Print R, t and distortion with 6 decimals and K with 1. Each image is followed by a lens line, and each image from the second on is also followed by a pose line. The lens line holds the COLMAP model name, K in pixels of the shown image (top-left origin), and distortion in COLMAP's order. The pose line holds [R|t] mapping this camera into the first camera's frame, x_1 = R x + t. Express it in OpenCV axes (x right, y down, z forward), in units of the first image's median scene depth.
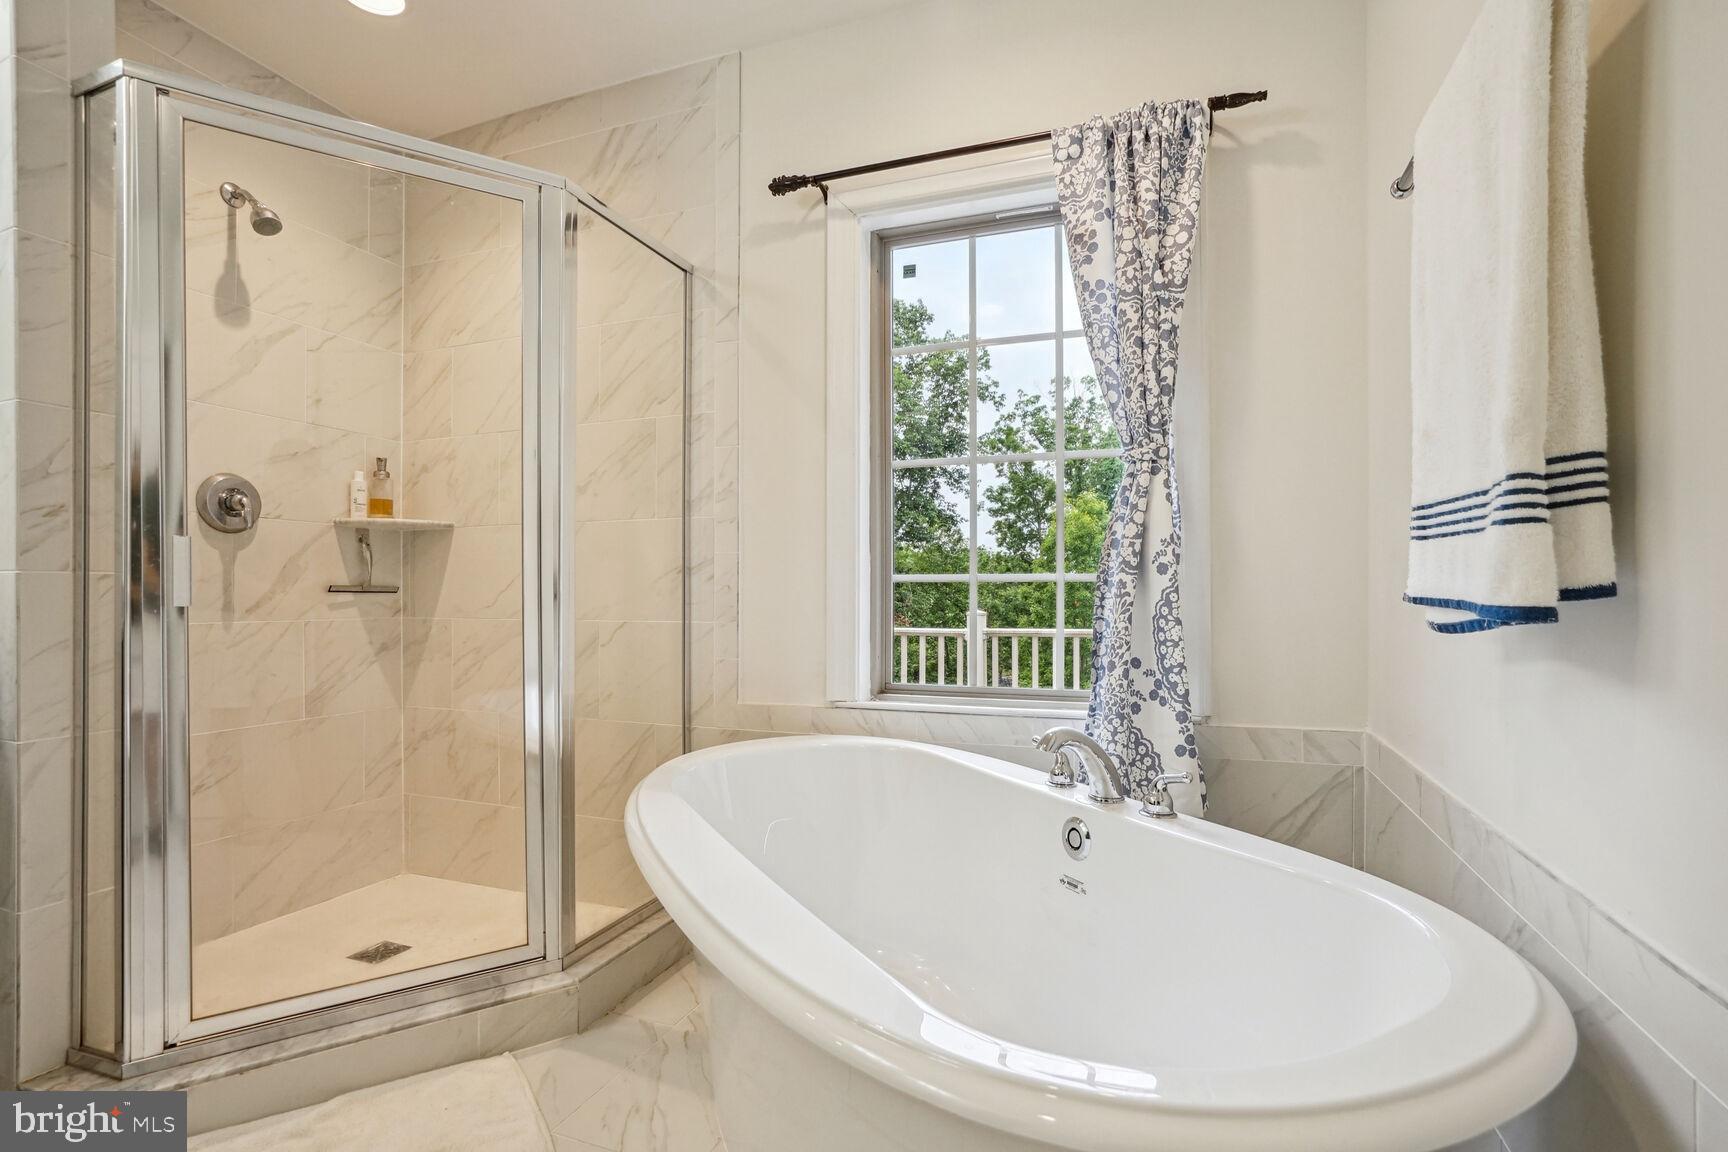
lens RADIAL K [[820.6, 0, 868.8], [0, 820.6, 593.8], [0, 0, 1]] dist [-0.051545, 0.028024]
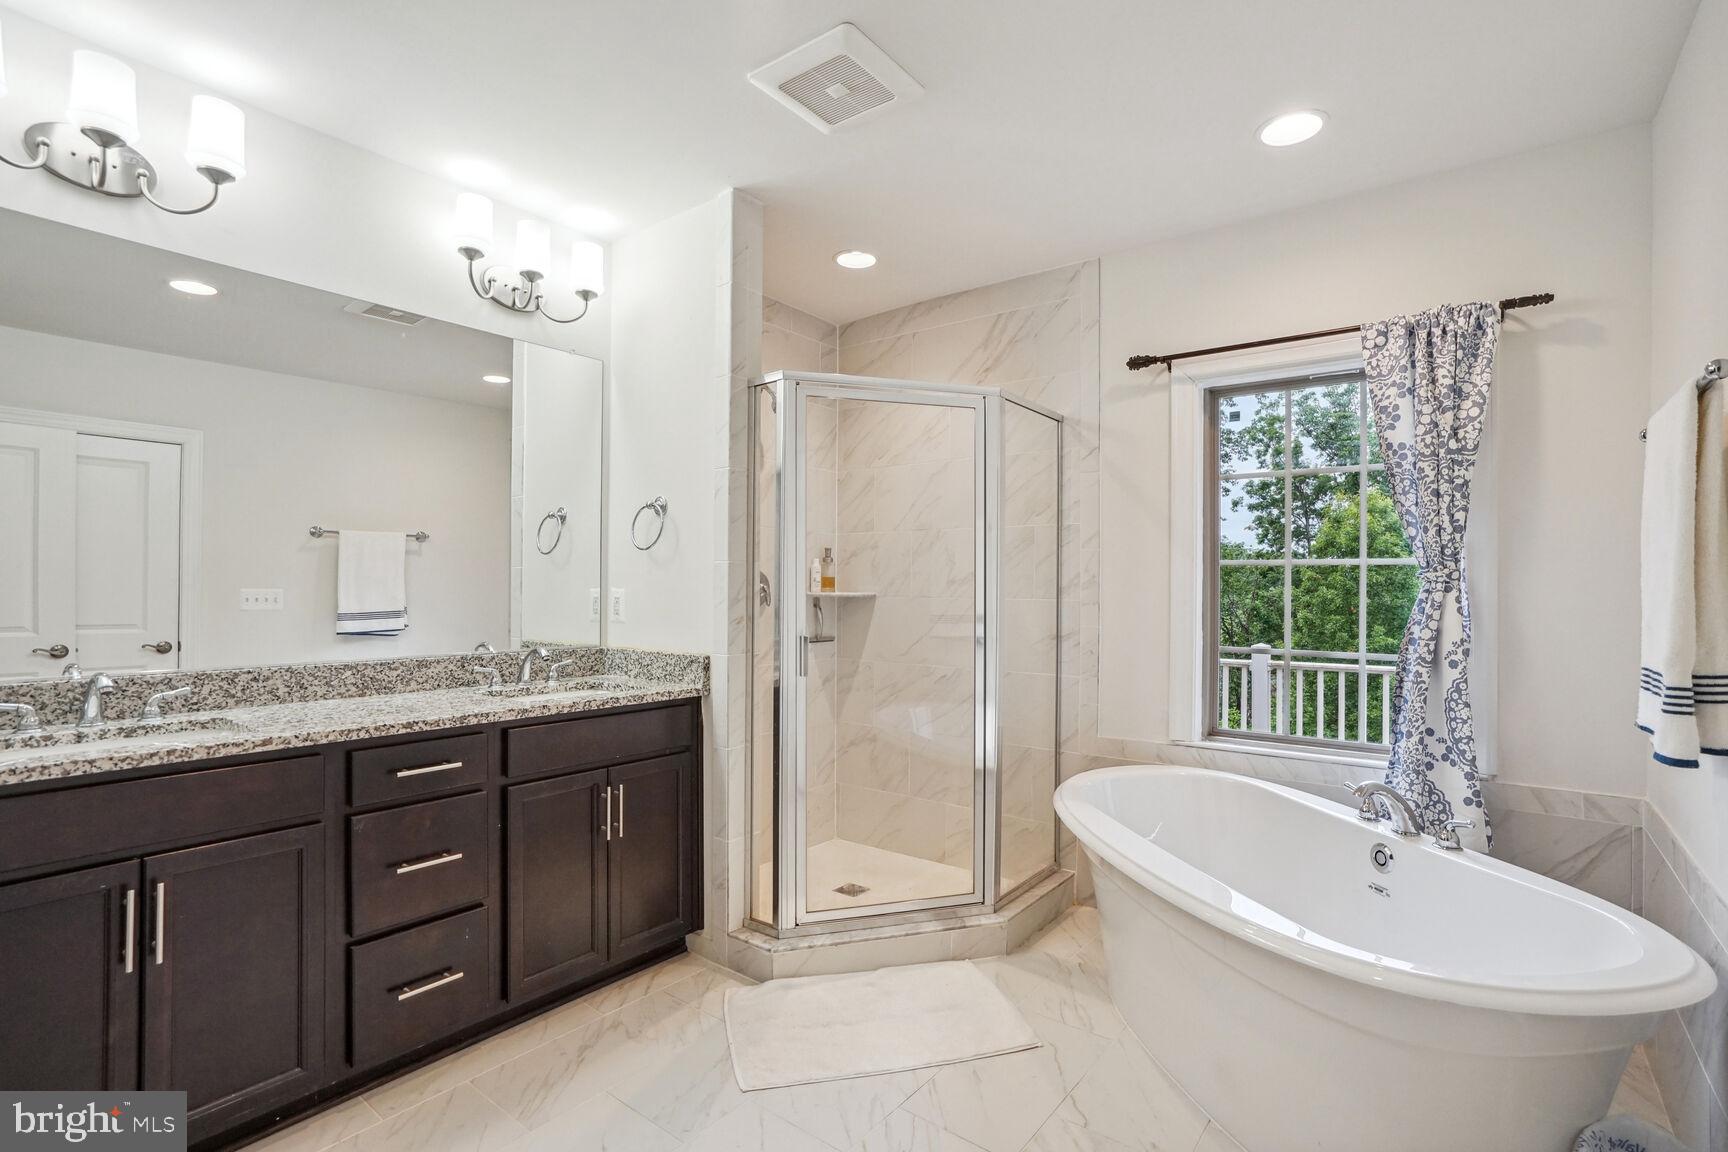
lens RADIAL K [[813.1, 0, 855.0], [0, 813.1, 585.6], [0, 0, 1]] dist [-0.049440, 0.027027]
pose [[0.953665, 0.006971, -0.300789, -0.180606], [-0.007900, 0.999967, -0.001872, -0.145935], [0.300766, 0.004161, 0.953689, -0.533445]]
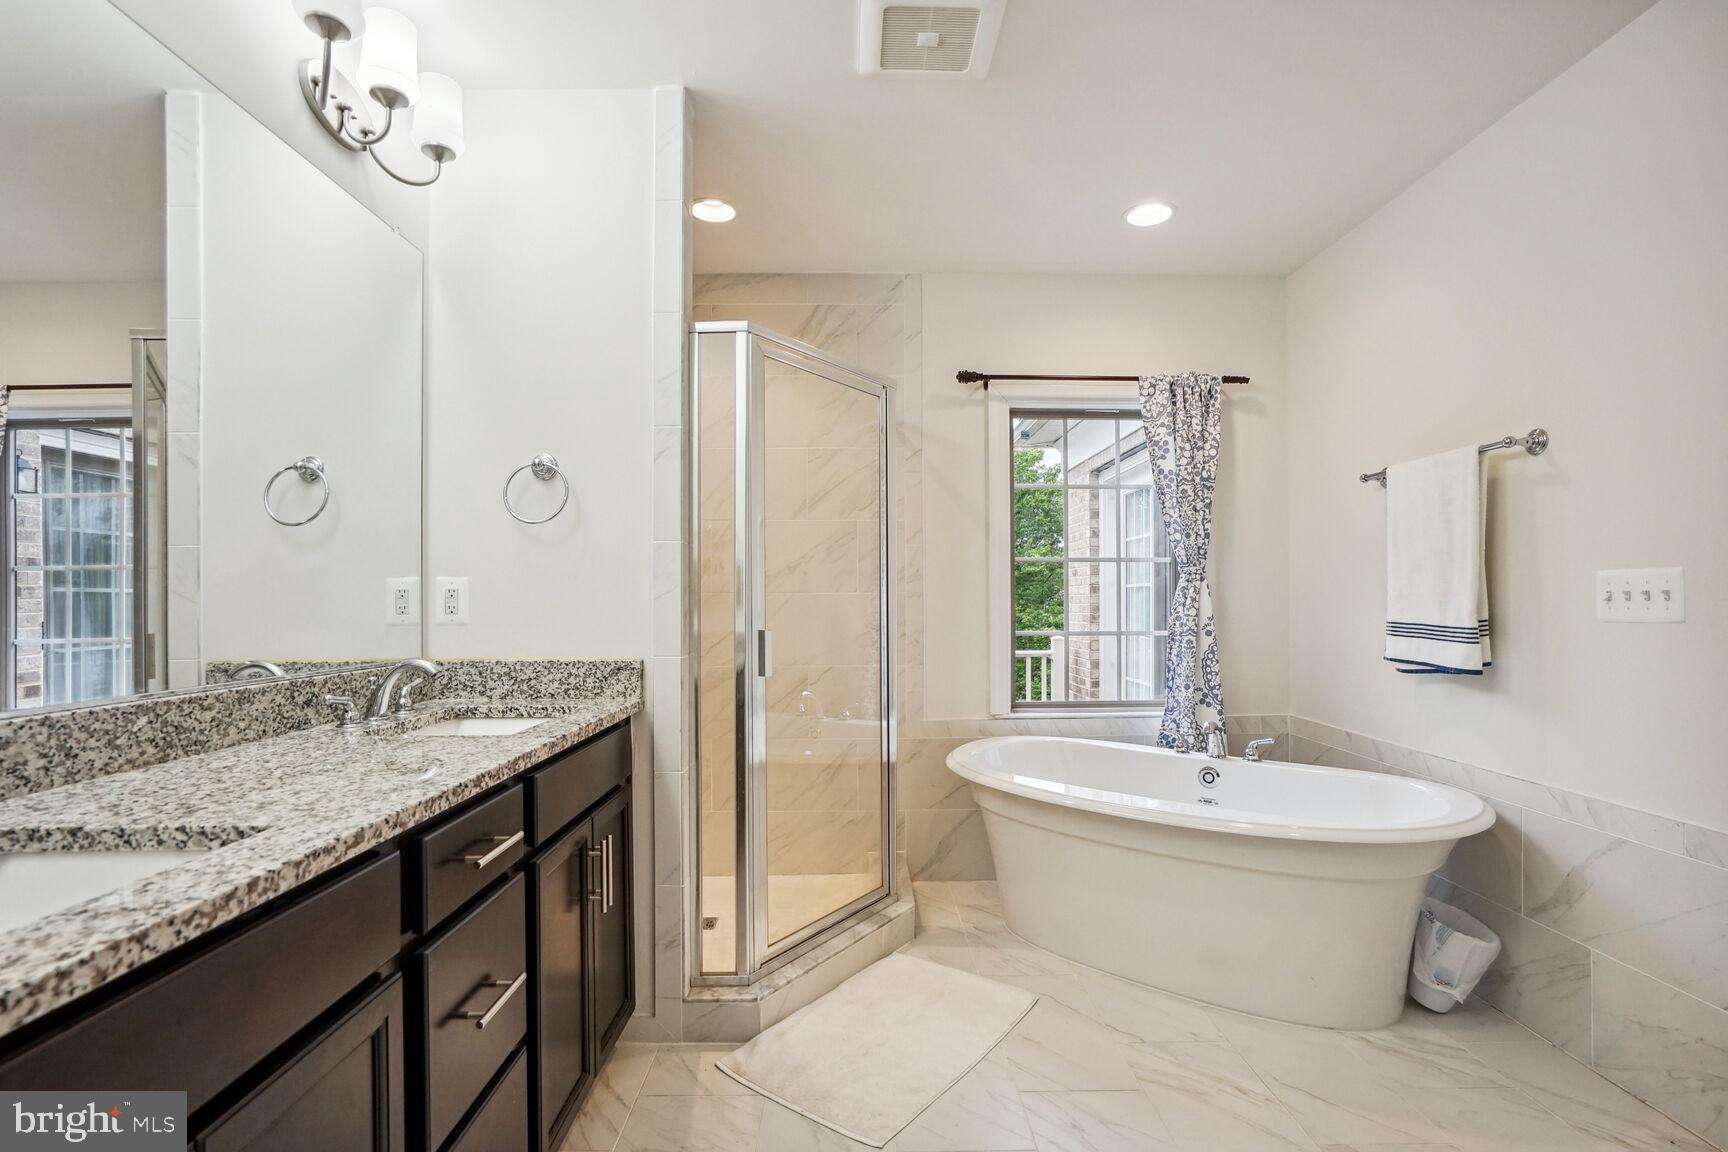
lens RADIAL K [[820.6, 0, 868.8], [0, 820.6, 593.8], [0, 0, 1]] dist [-0.051545, 0.028024]
pose [[0.929141, 0.000885, 0.369724, -1.014855], [0.002624, 0.999956, -0.008988, -0.102638], [-0.369716, 0.009321, 0.929098, -0.422820]]
